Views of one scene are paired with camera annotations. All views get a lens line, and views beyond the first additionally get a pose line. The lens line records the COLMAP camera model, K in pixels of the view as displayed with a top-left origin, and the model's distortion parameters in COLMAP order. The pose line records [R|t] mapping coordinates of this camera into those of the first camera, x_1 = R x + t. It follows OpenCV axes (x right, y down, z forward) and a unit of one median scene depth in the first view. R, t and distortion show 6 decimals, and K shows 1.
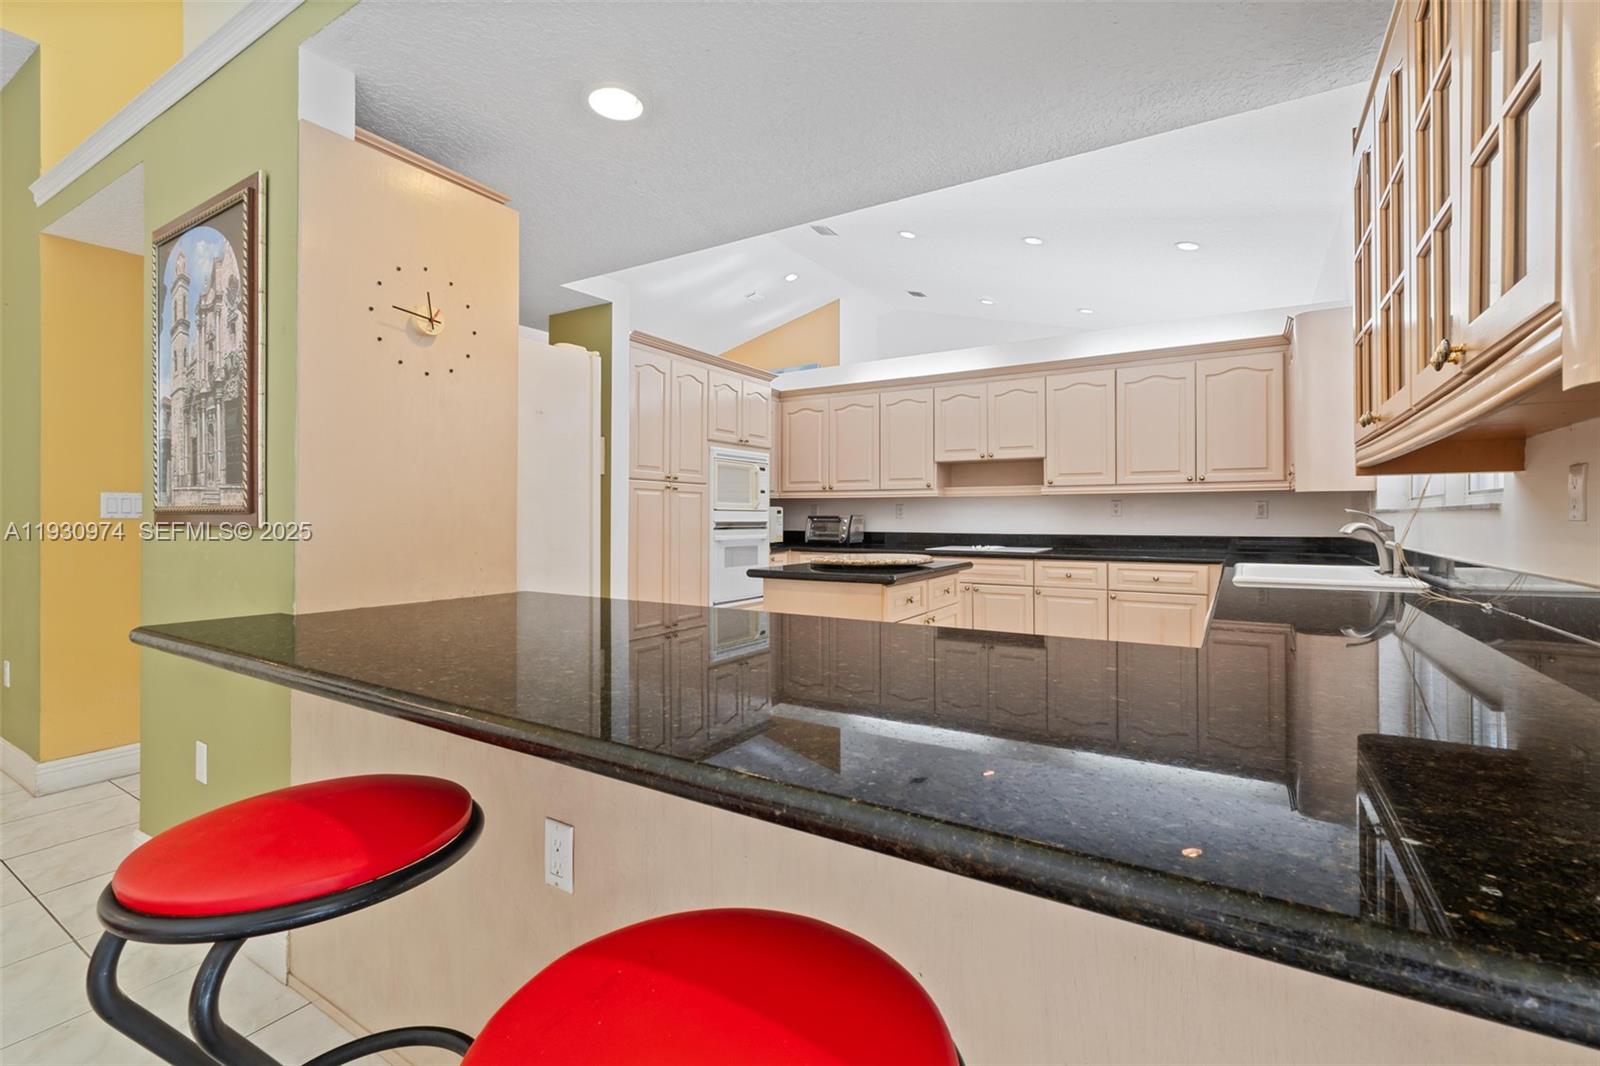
lens RADIAL K [[688.4, 0, 807.2], [0, 688.4, 518.5], [0, 0, 1]] dist [-0.002818, -0.001316]
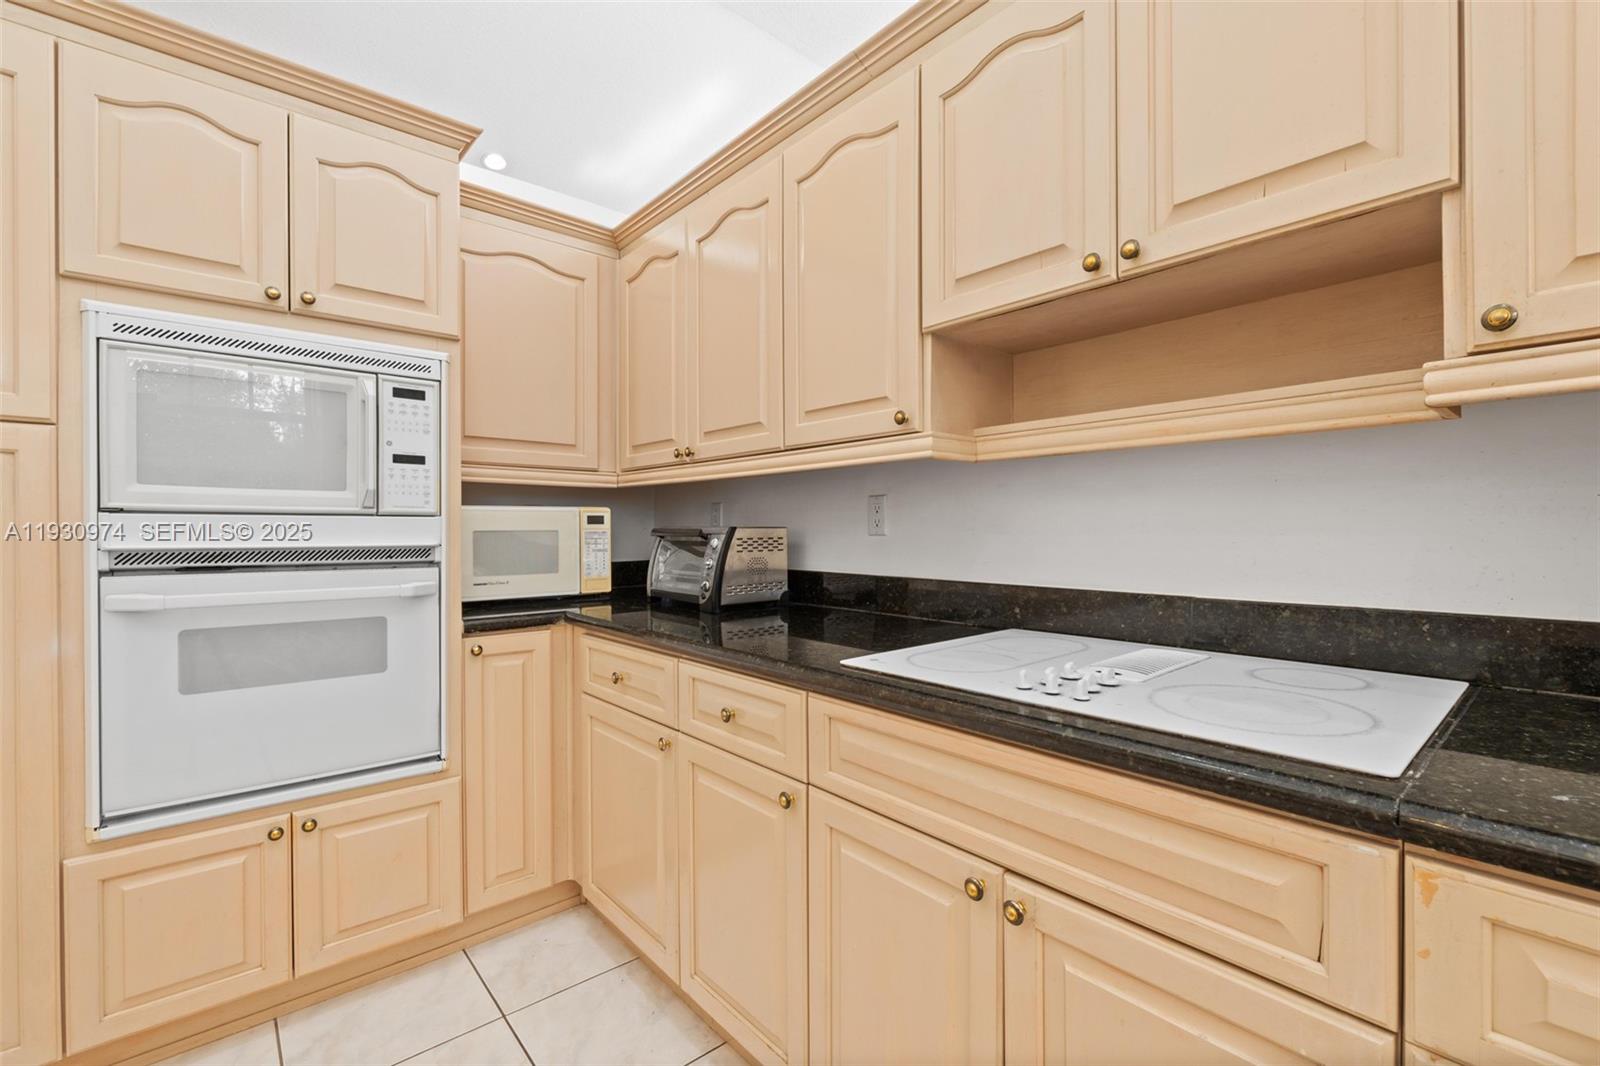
lens RADIAL K [[688.4, 0, 801.4], [0, 688.4, 536.6], [0, 0, 1]] dist [-0.002818, -0.001316]
pose [[0.954568, -0.000652, -0.297993, 0.224258], [0.003554, 0.999951, 0.009195, -0.002728], [0.297972, -0.009836, 0.954524, 0.732157]]
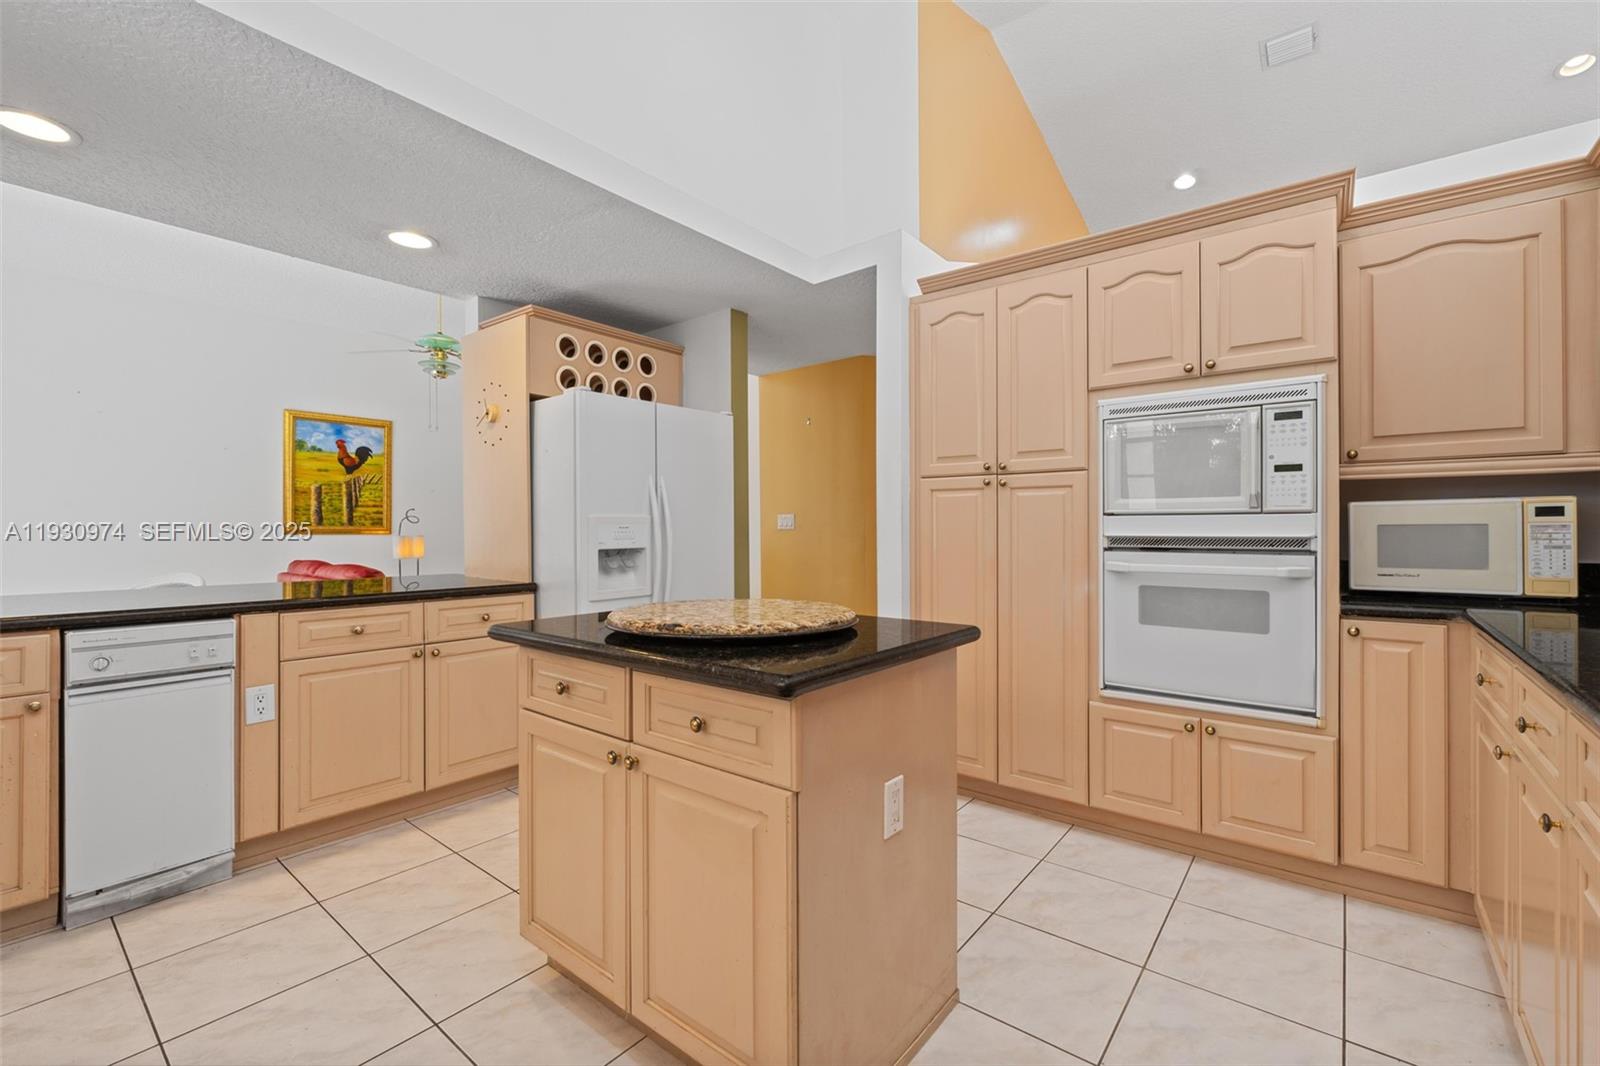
lens RADIAL K [[688.4, 0, 807.7], [0, 688.4, 528.3], [0, 0, 1]] dist [-0.002818, -0.001316]
pose [[-0.115318, -0.000879, -0.993328, 0.395882], [0.004899, 0.999987, -0.001453, -0.001940], [0.993317, -0.005034, -0.115312, 0.753467]]
